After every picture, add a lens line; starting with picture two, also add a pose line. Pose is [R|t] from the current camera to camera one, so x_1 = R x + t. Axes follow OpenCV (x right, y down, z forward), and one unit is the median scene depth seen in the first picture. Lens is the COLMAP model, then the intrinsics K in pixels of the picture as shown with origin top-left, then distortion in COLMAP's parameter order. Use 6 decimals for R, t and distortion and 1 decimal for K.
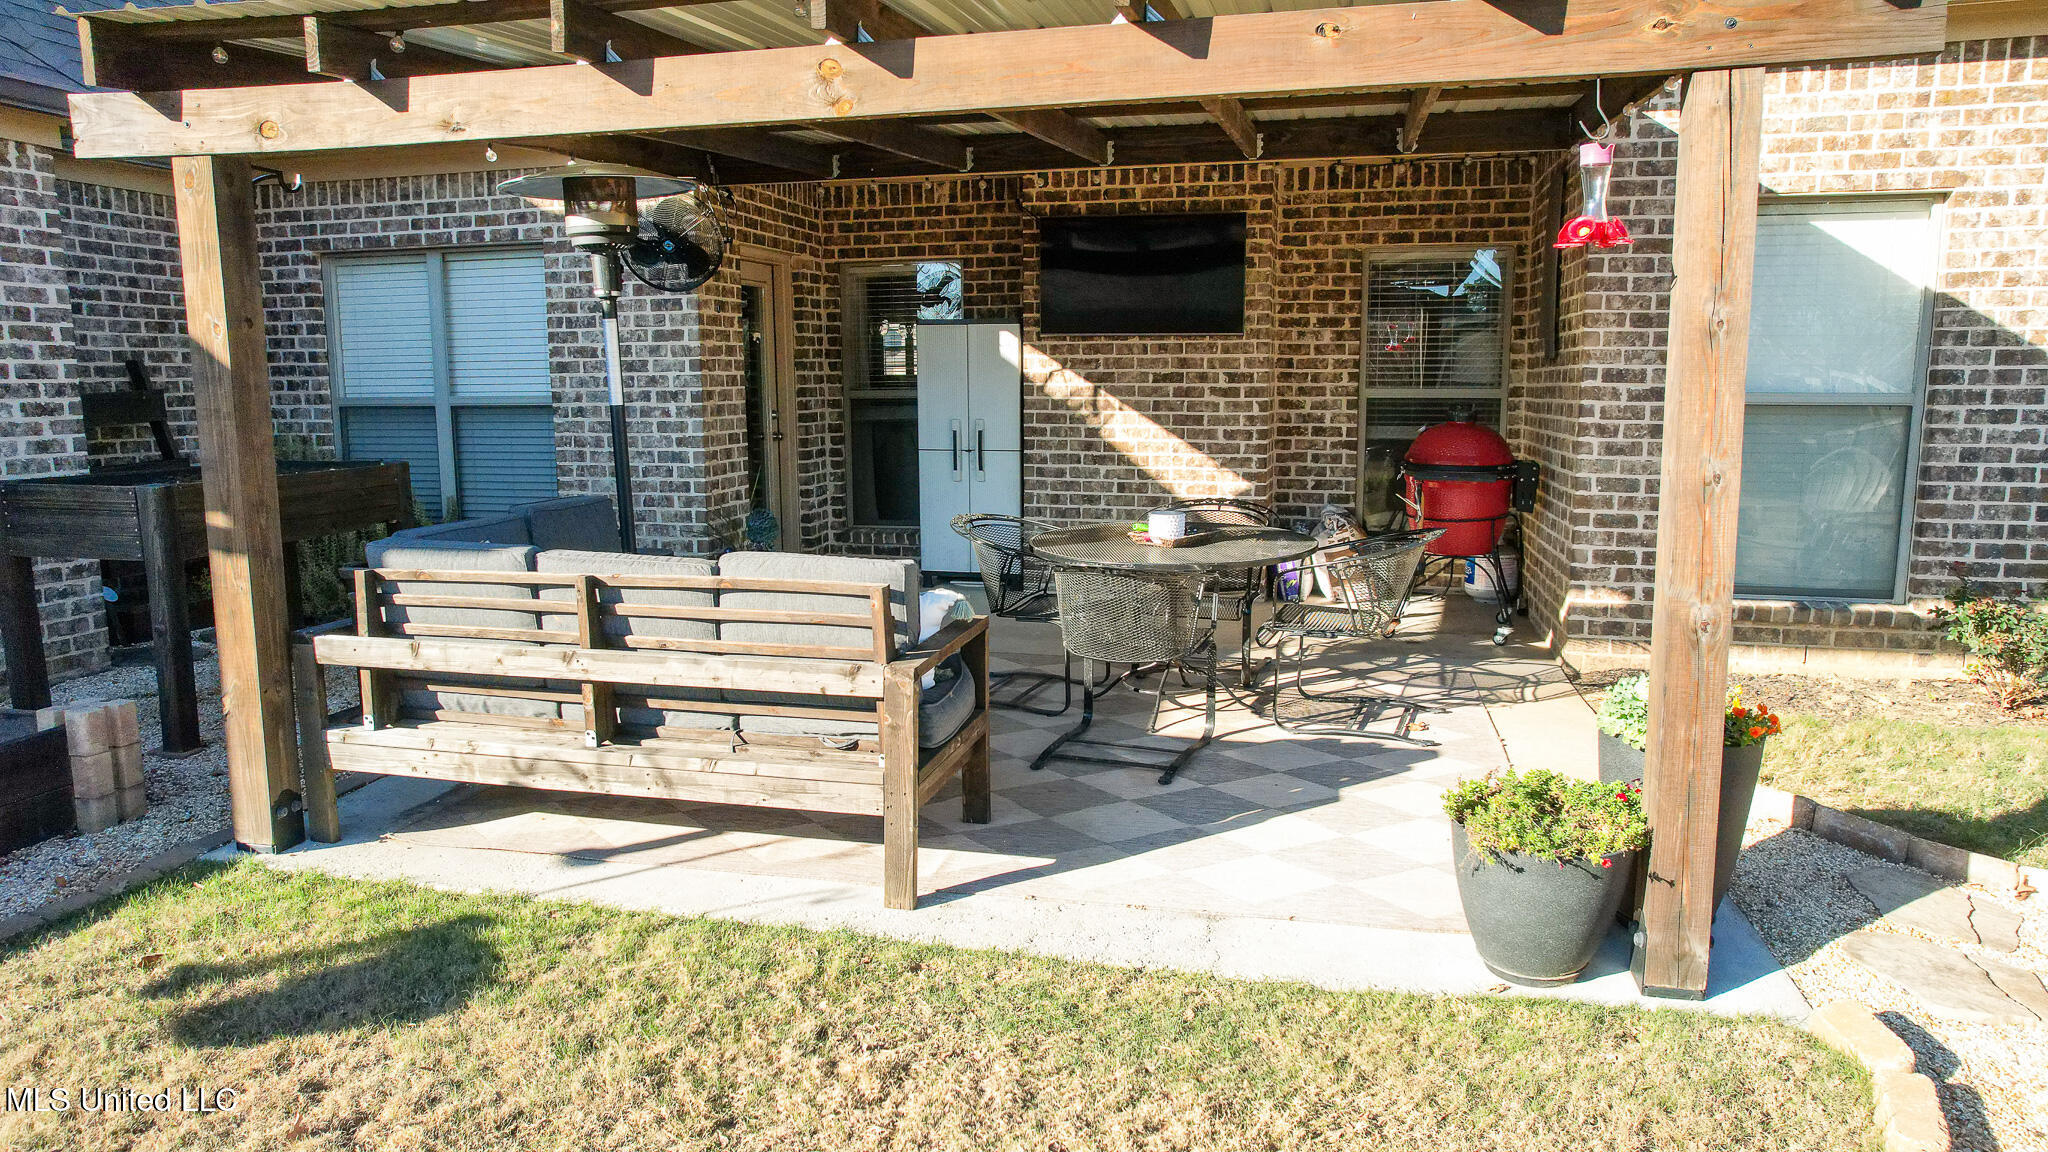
lens RADIAL K [[1302.6, 0, 1029.2], [0, 1302.6, 565.9], [0, 0, 1]] dist [-0.067088, 0.058381]
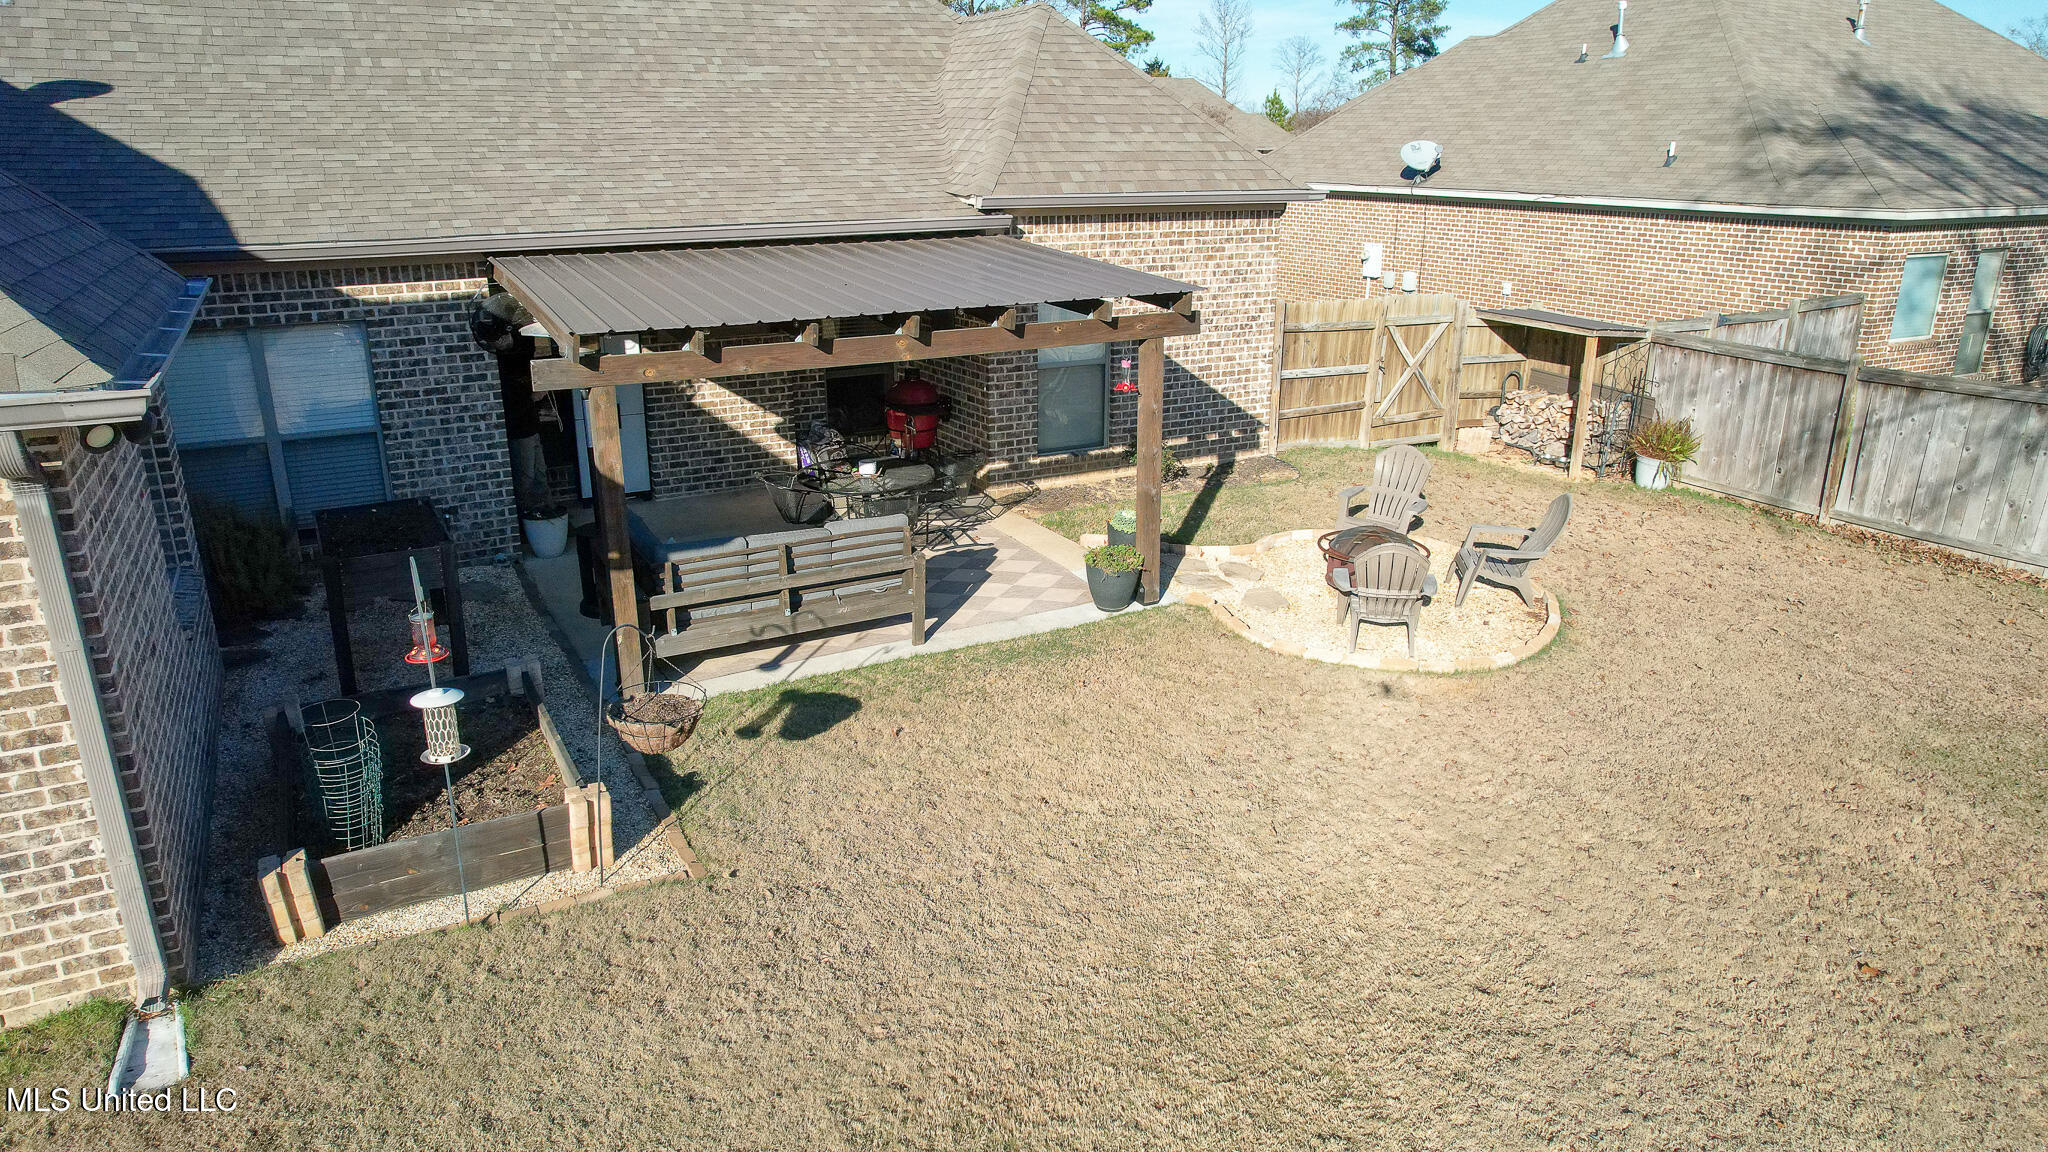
lens RADIAL K [[1280.3, 0, 1024.0], [0, 1280.3, 576.0], [0, 0, 1]] dist [-0.067501, 0.055667]
pose [[0.739152, -0.210832, 0.639691, -0.790929], [0.096428, 0.973087, 0.209293, -0.198962], [-0.666600, -0.093016, 0.739589, -0.530410]]
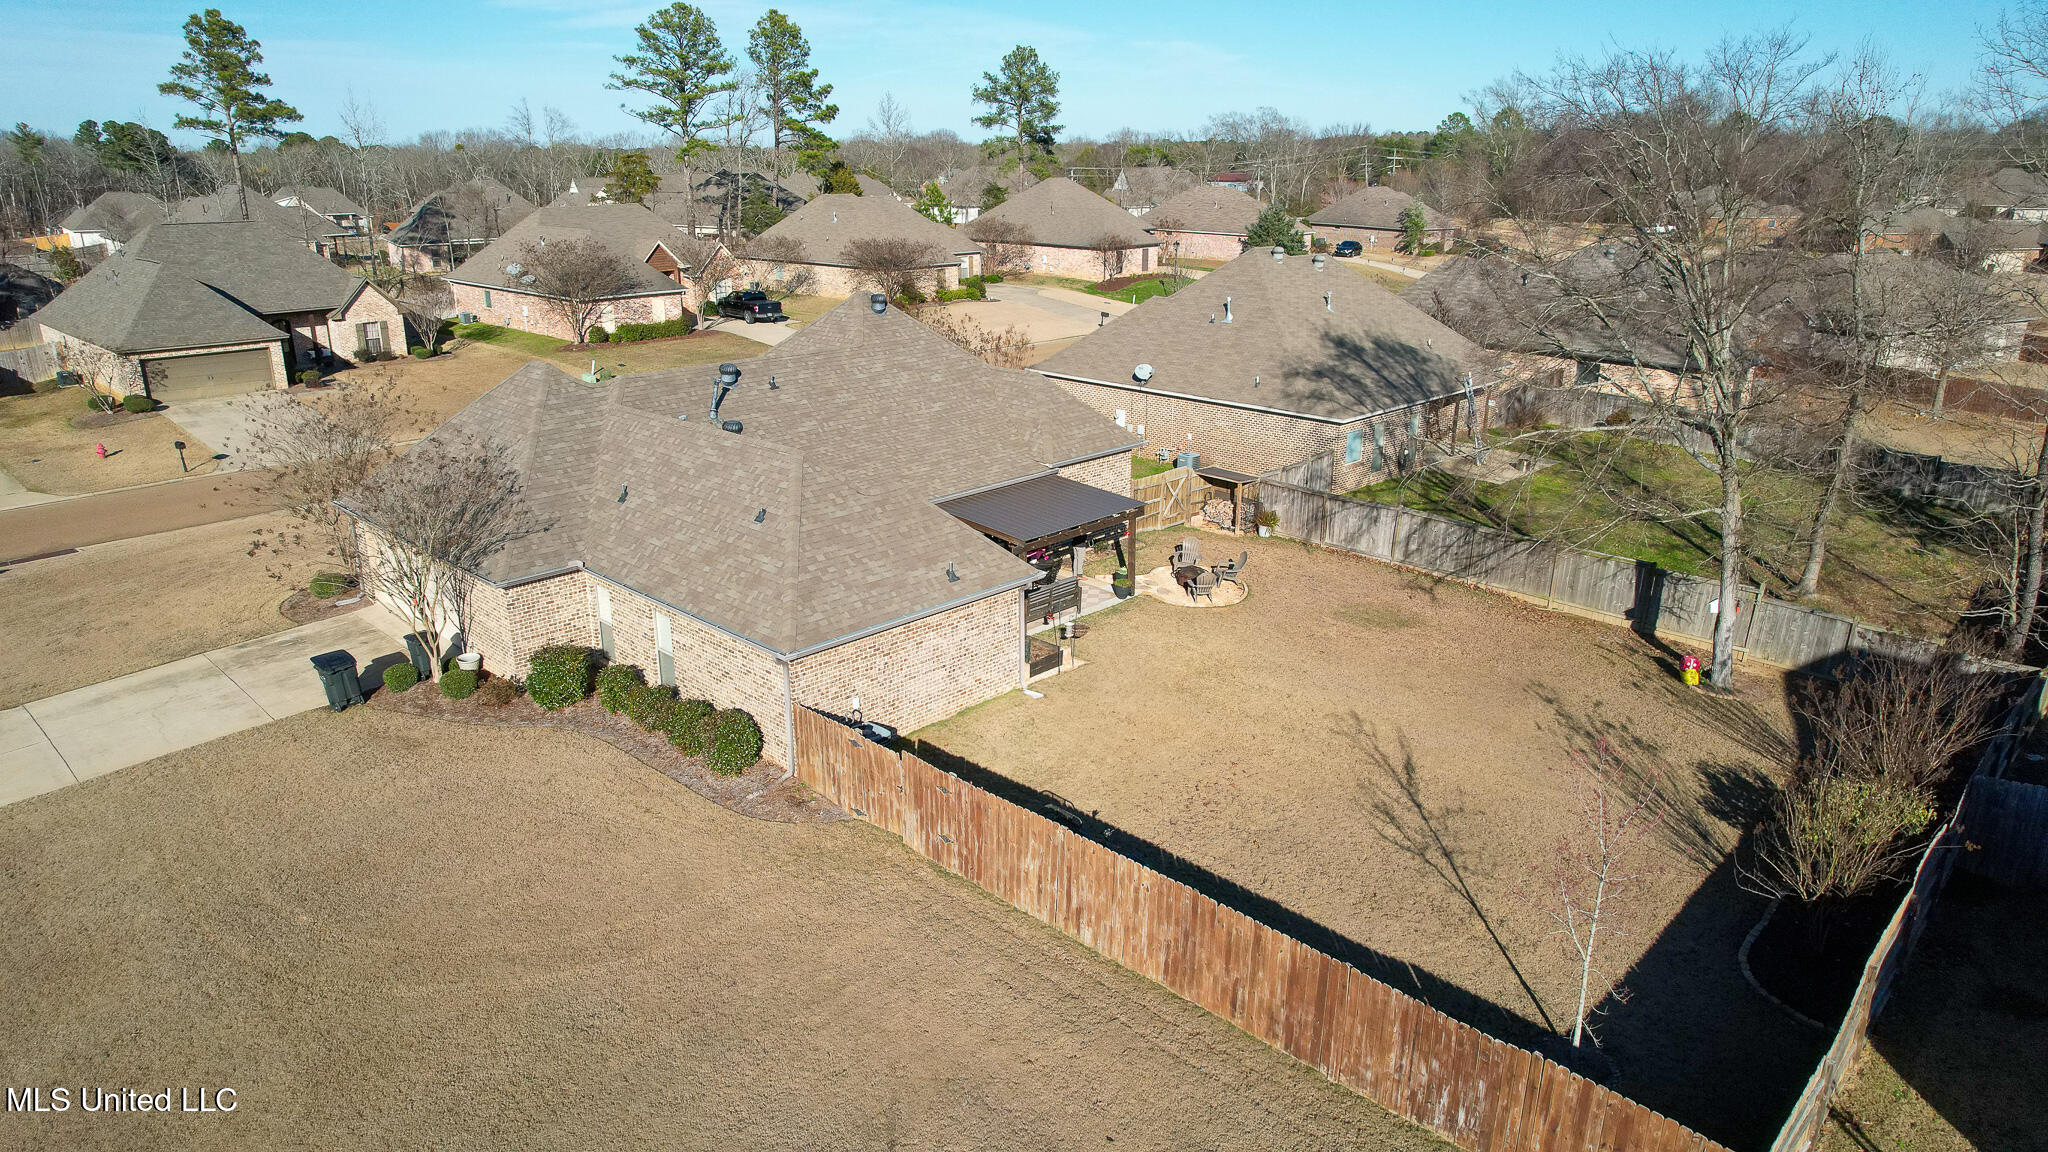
lens RADIAL K [[1302.6, 0, 1029.2], [0, 1302.6, 565.9], [0, 0, 1]] dist [-0.067088, 0.058381]
pose [[0.498242, -0.257950, 0.827778, -3.811232], [0.117880, 0.966008, 0.230072, -1.079732], [-0.858988, -0.017053, 0.511712, -1.654106]]
